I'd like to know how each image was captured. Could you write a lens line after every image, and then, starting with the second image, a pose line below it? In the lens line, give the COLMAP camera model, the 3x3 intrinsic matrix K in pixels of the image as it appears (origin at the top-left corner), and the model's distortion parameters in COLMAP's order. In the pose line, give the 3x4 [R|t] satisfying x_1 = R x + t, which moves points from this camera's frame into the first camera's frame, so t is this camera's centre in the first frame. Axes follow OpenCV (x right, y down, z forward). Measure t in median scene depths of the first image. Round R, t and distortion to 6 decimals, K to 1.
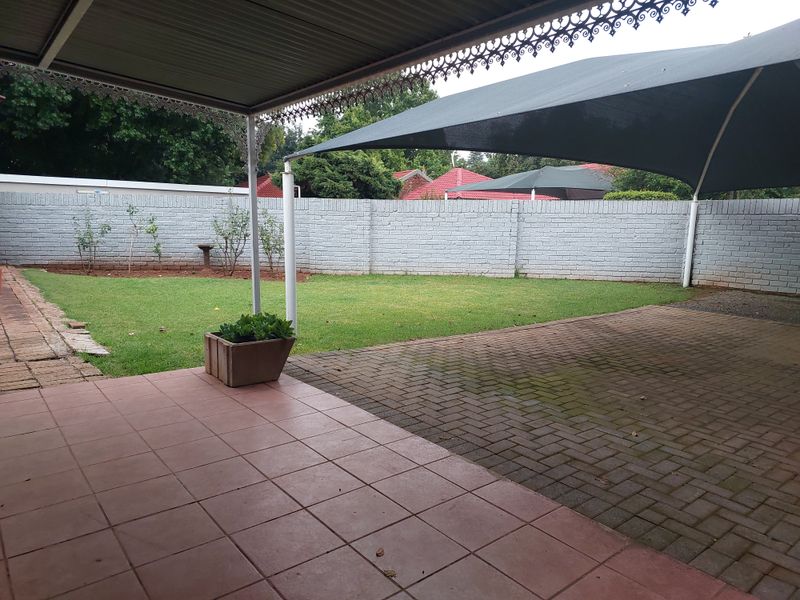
lens RADIAL K [[533.2, 0, 406.2], [0, 533.2, 302.9], [0, 0, 1]] dist [0.054130, -0.069507]
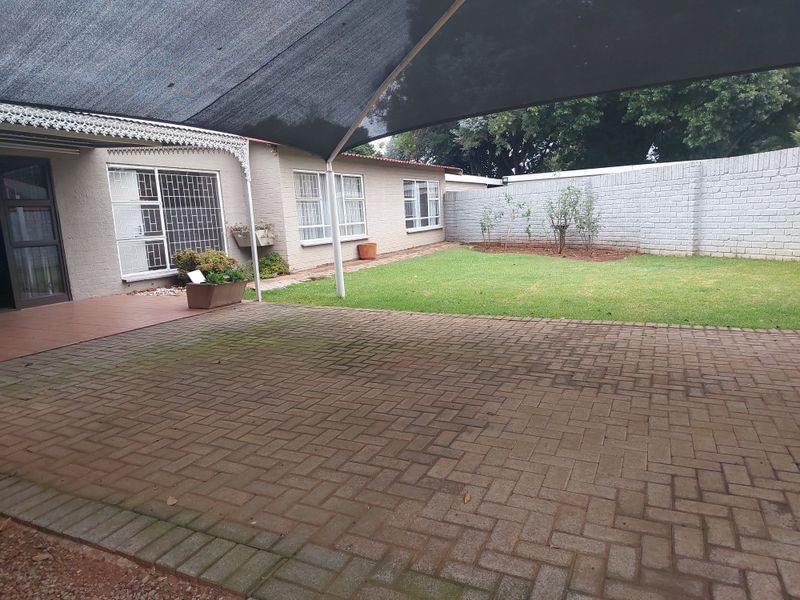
lens RADIAL K [[533.2, 0, 406.3], [0, 533.2, 292.6], [0, 0, 1]] dist [0.054130, -0.069507]
pose [[0.431455, 0.087694, -0.897862, 1.280843], [-0.073564, 0.995370, 0.061868, -0.046684], [0.899130, 0.039357, 0.435909, 0.712265]]
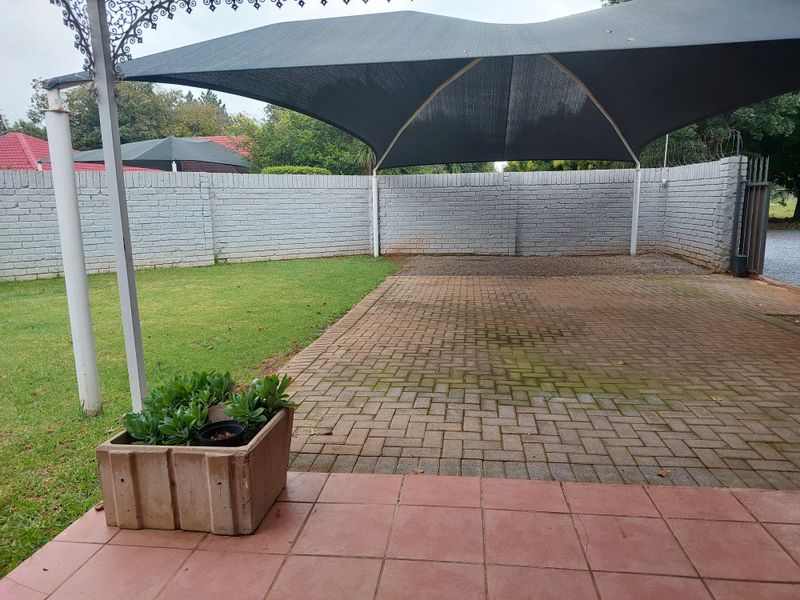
lens RADIAL K [[533.2, 0, 405.6], [0, 533.2, 297.6], [0, 0, 1]] dist [0.054130, -0.069507]
pose [[0.719888, -0.148891, 0.677933, -0.422346], [0.129601, 0.988378, 0.079451, -0.062242], [-0.681884, 0.030666, 0.730818, 0.443157]]
